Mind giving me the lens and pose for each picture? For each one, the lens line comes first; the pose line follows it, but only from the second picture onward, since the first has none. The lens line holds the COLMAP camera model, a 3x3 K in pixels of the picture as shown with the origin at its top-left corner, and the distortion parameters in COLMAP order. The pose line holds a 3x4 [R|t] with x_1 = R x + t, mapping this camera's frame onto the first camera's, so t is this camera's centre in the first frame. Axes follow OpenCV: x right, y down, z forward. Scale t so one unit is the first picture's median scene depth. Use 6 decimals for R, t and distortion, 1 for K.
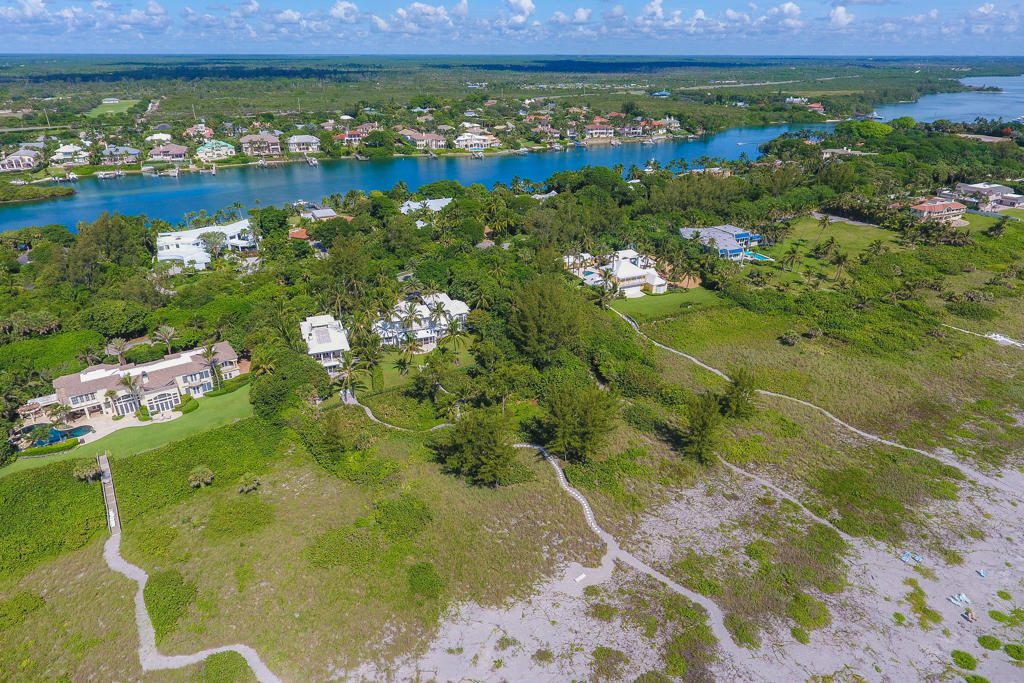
lens RADIAL K [[604.9, 0, 510.4], [0, 604.9, 341.8], [0, 0, 1]] dist [0.004408, 0.002381]
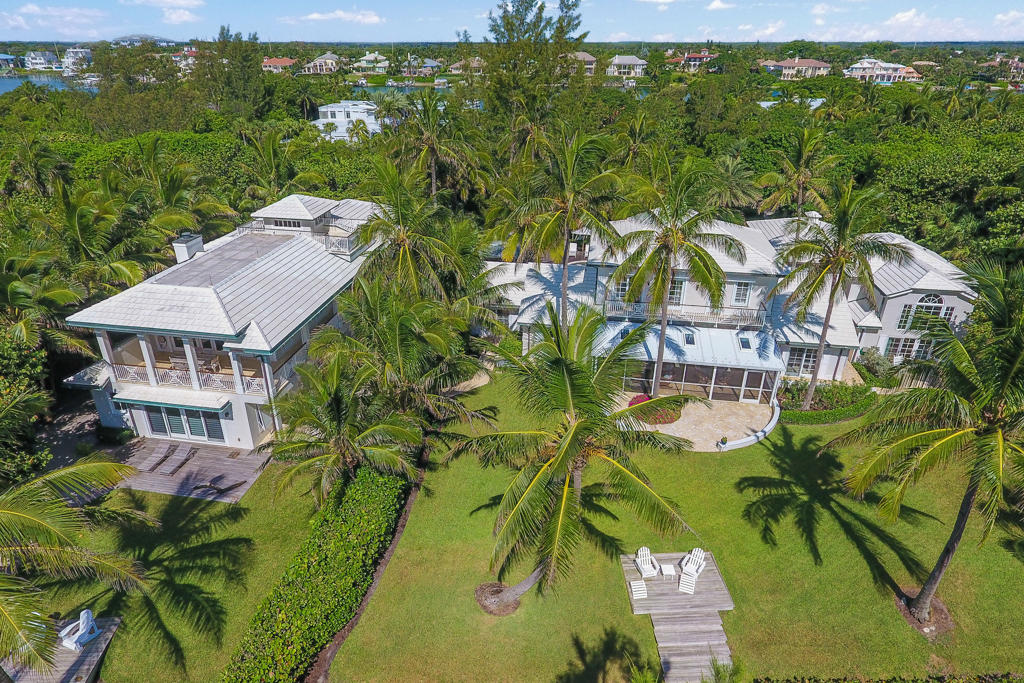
lens RADIAL K [[604.9, 0, 510.1], [0, 604.9, 340.9], [0, 0, 1]] dist [0.004408, 0.002381]
pose [[0.860251, 0.216249, -0.461741, -0.045925], [-0.211841, 0.975329, 0.062109, -0.005367], [0.463780, 0.044387, 0.884838, 0.324177]]
